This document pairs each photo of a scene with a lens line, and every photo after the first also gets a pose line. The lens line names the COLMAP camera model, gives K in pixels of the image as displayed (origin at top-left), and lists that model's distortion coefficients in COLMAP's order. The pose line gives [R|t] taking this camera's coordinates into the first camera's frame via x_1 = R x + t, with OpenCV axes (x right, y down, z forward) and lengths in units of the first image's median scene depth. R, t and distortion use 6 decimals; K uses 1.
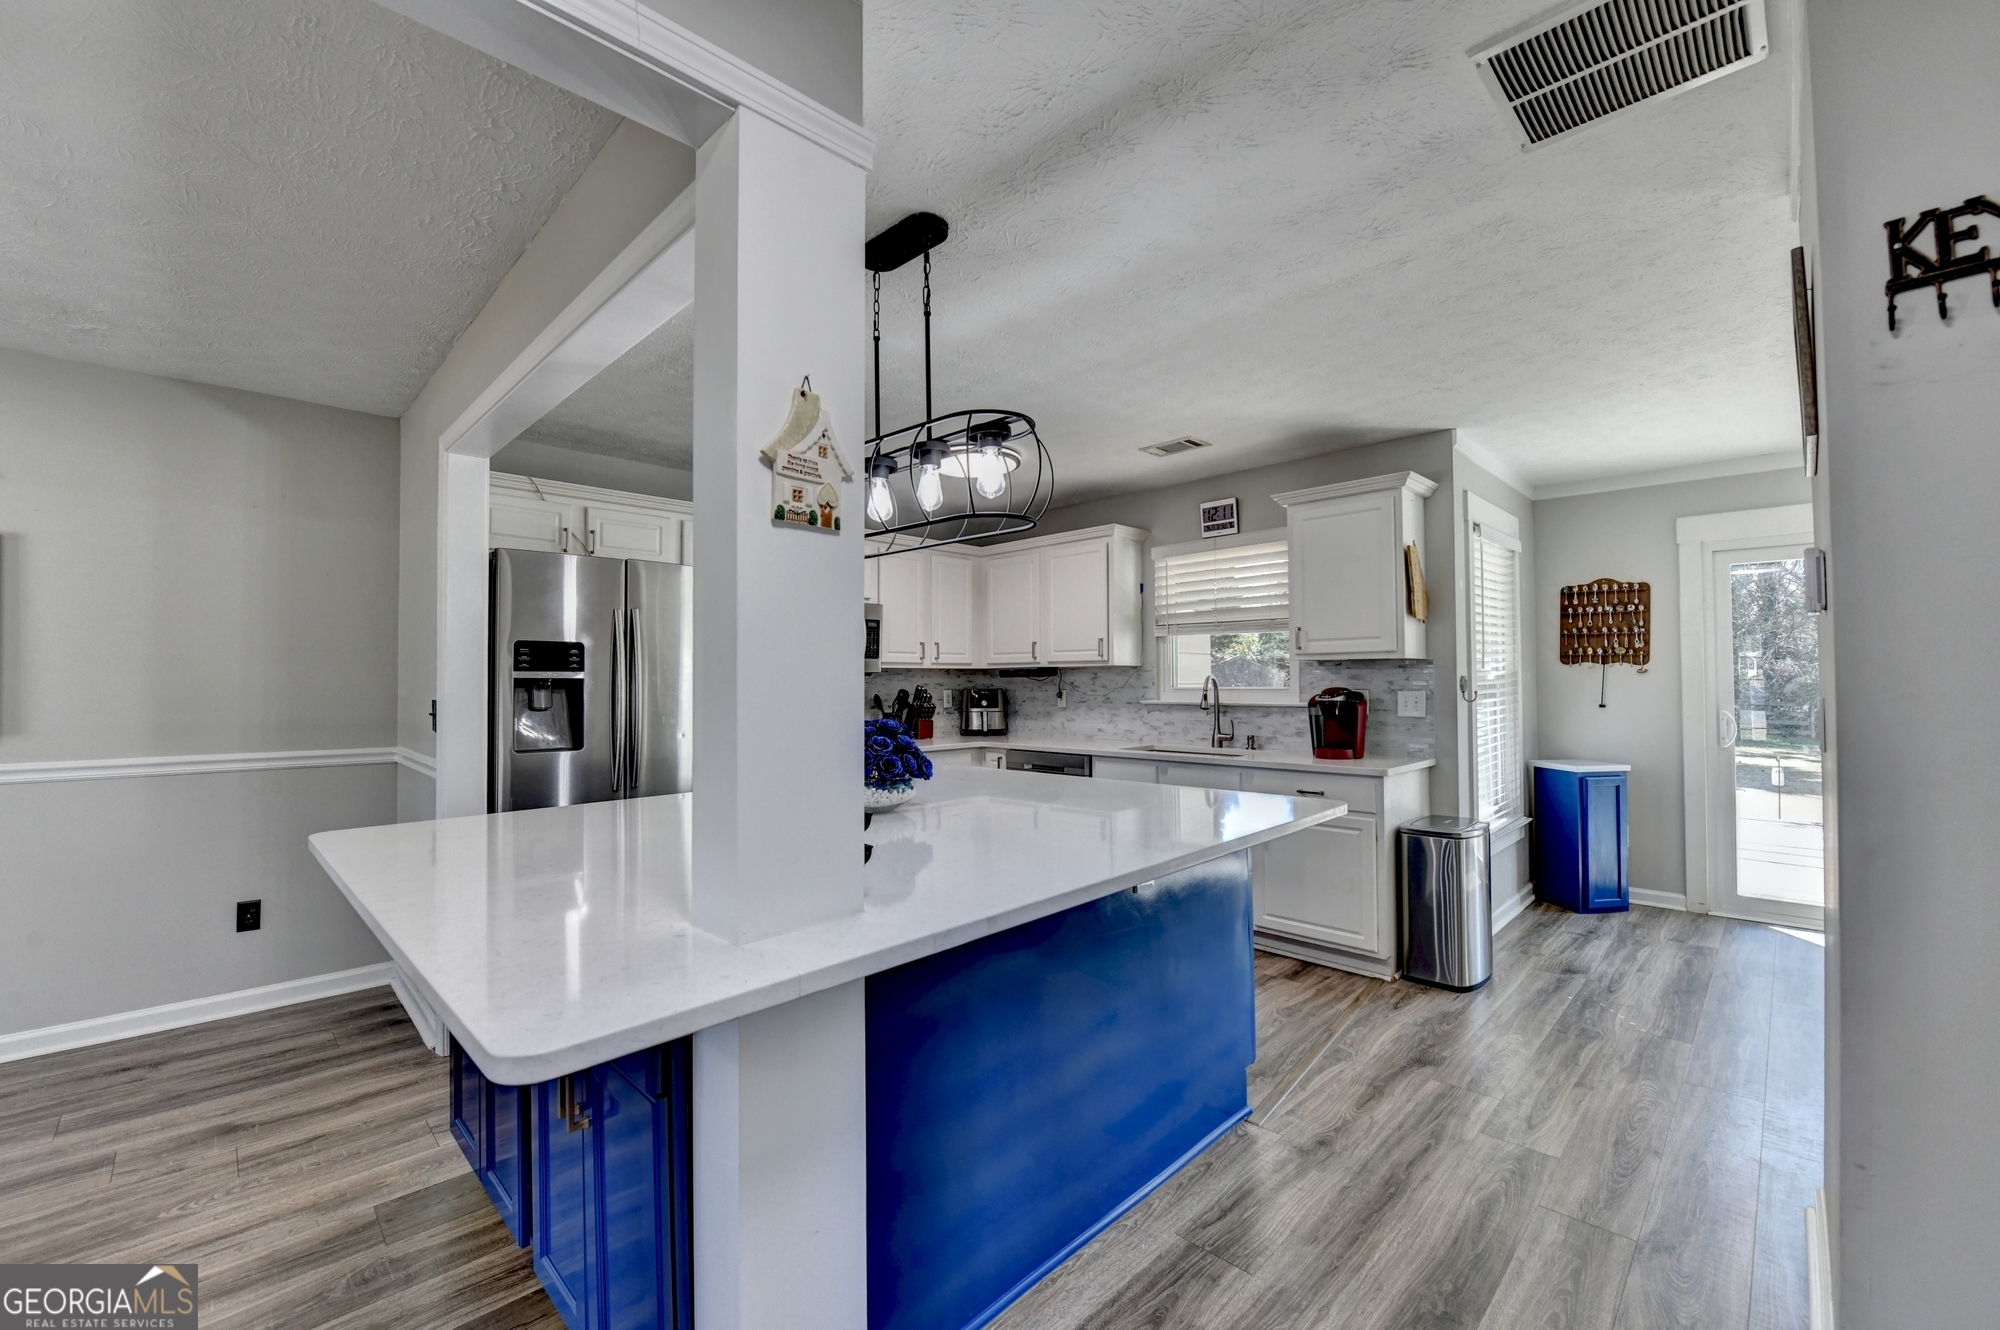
lens RADIAL K [[804.7, 0, 988.4], [0, 804.7, 666.1], [0, 0, 1]] dist [-0.019370, 0.000040]
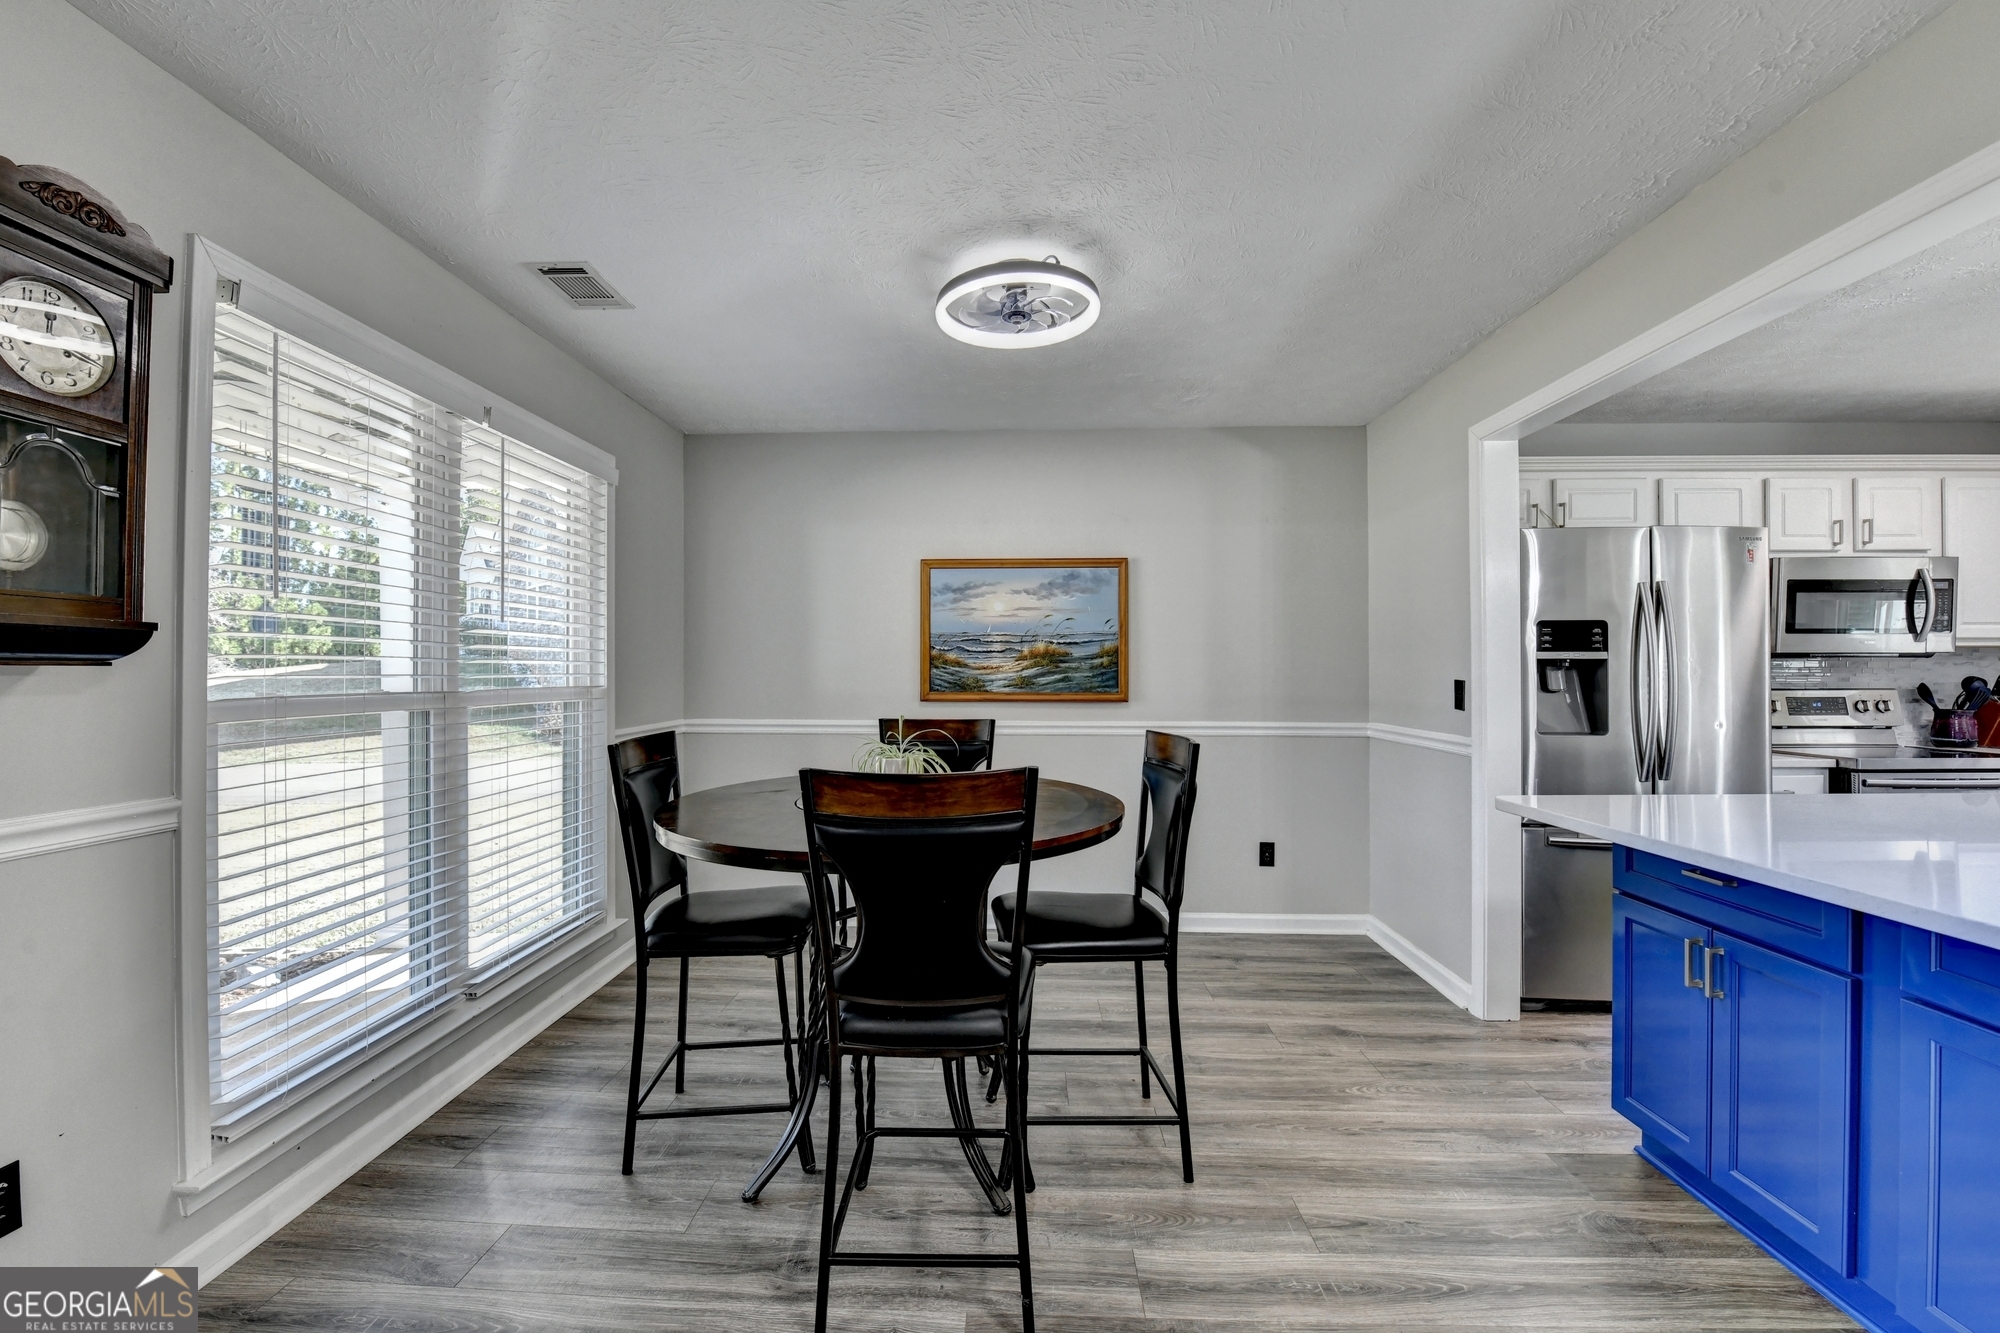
lens RADIAL K [[813.3, 0, 976.0], [0, 813.3, 668.1], [0, 0, 1]] dist [-0.011876, -0.002302]
pose [[0.675497, -0.000061, -0.737362, -0.222940], [0.010931, 0.999891, 0.009931, 0.006432], [0.737281, -0.014768, 0.675424, -0.127193]]
